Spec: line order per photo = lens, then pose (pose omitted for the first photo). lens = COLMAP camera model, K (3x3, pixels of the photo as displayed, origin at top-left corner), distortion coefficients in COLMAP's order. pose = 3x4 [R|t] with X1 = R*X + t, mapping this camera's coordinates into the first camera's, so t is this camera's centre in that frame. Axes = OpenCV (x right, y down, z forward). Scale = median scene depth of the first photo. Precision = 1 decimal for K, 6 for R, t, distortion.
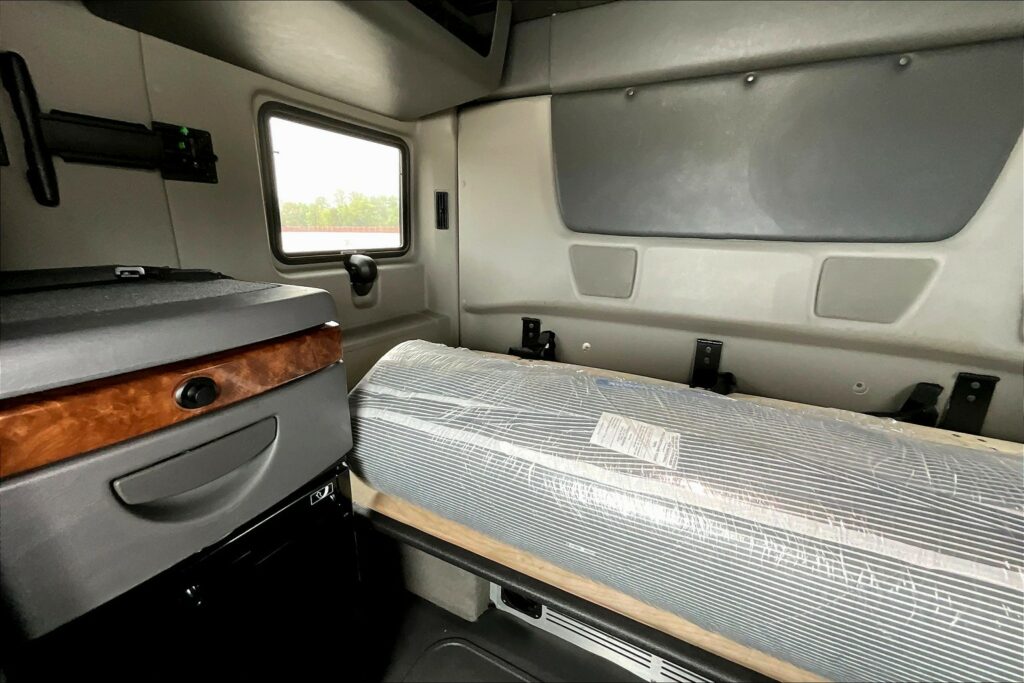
lens RADIAL K [[413.4, 0, 508.5], [0, 413.4, 343.4], [0, 0, 1]] dist [-0.001043, -0.000011]
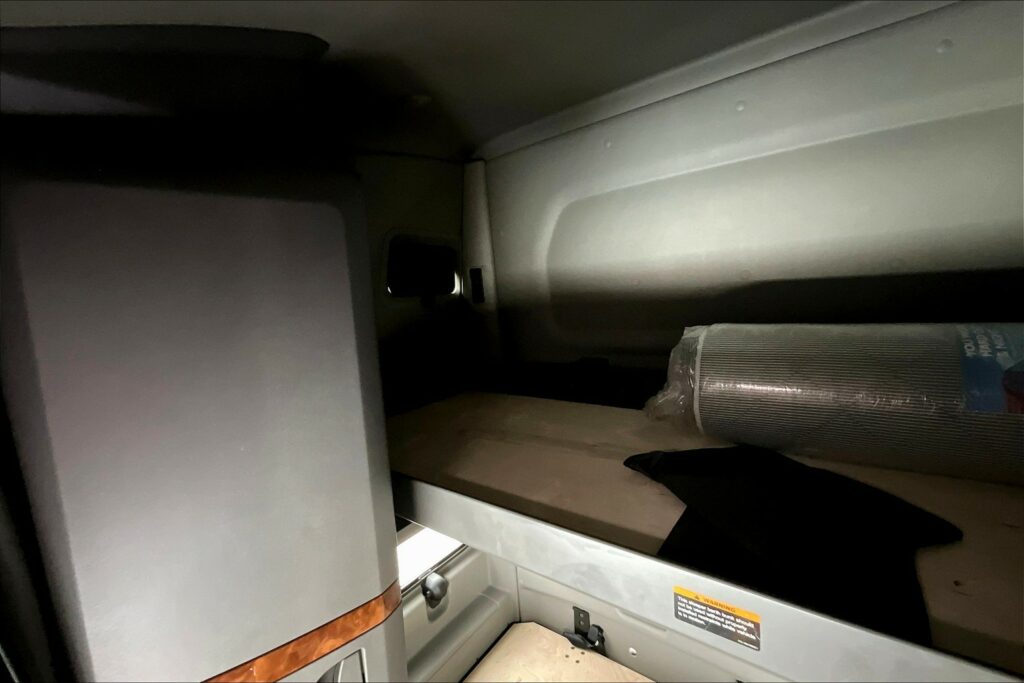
lens RADIAL K [[413.4, 0, 506.4], [0, 413.4, 338.2], [0, 0, 1]] dist [-0.001043, -0.000011]
pose [[0.979254, -0.062071, -0.192897, 0.175049], [0.032245, 0.987532, -0.154079, -0.911680], [0.200056, 0.144663, 0.969046, -0.330174]]
